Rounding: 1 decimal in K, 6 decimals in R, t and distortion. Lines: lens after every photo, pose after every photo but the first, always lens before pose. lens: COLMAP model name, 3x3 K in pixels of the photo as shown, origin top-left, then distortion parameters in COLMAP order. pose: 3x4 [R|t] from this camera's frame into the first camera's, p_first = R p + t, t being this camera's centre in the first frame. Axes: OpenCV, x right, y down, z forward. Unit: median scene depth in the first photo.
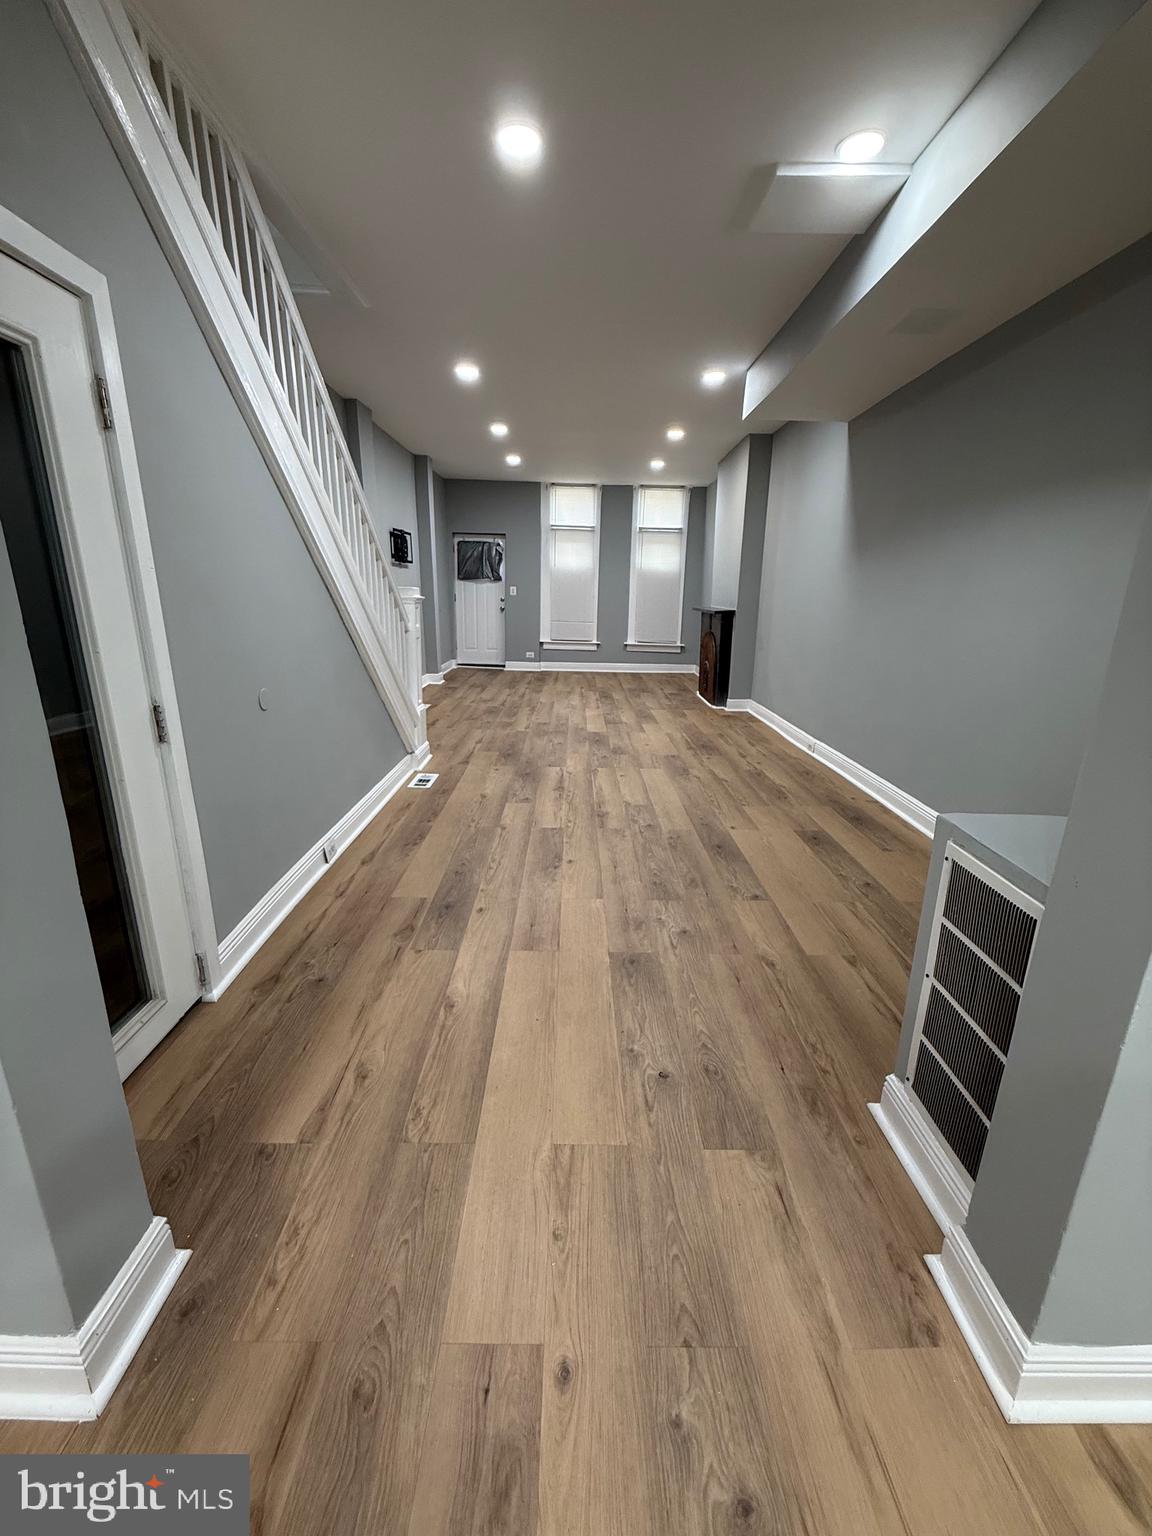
lens RADIAL K [[614.4, 0, 575.0], [0, 614.4, 763.5], [0, 0, 1]] dist [0.001252, 0.000222]
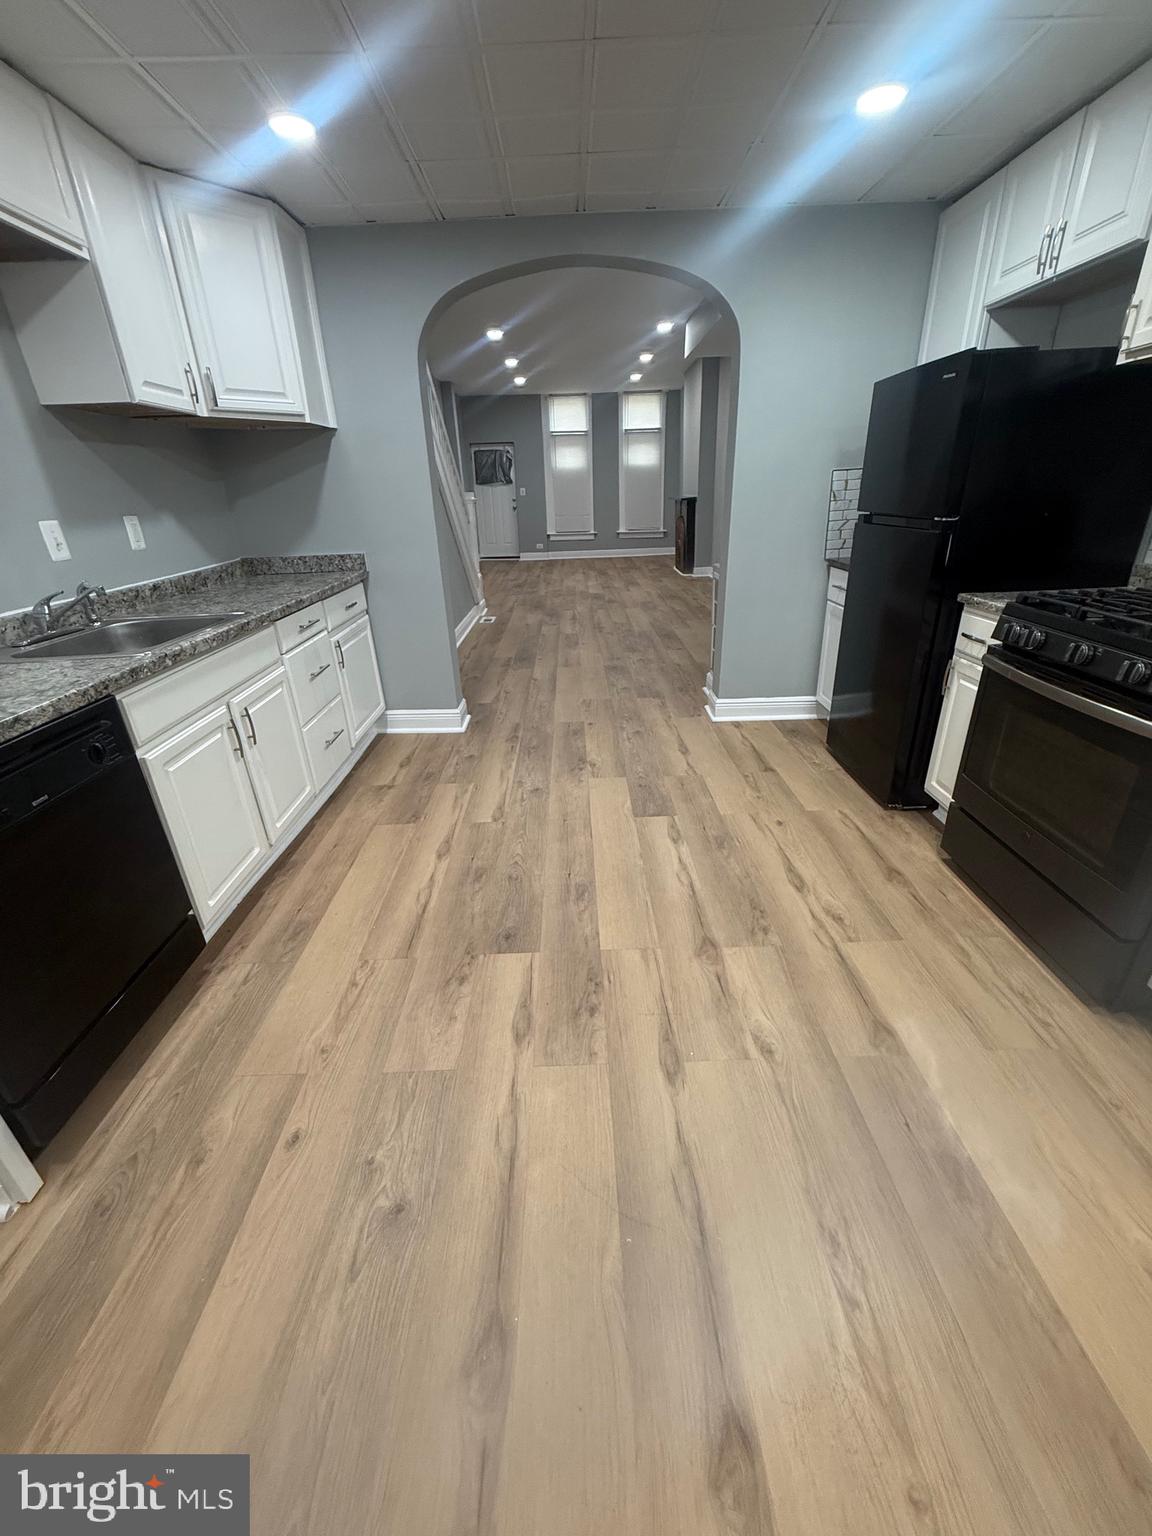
lens RADIAL K [[614.4, 0, 575.0], [0, 614.4, 763.5], [0, 0, 1]] dist [0.001252, 0.000222]
pose [[0.998567, -0.051157, -0.015699, -0.009355], [0.052898, 0.987980, 0.145246, 0.108715], [0.008080, -0.145869, 0.989271, -0.384841]]
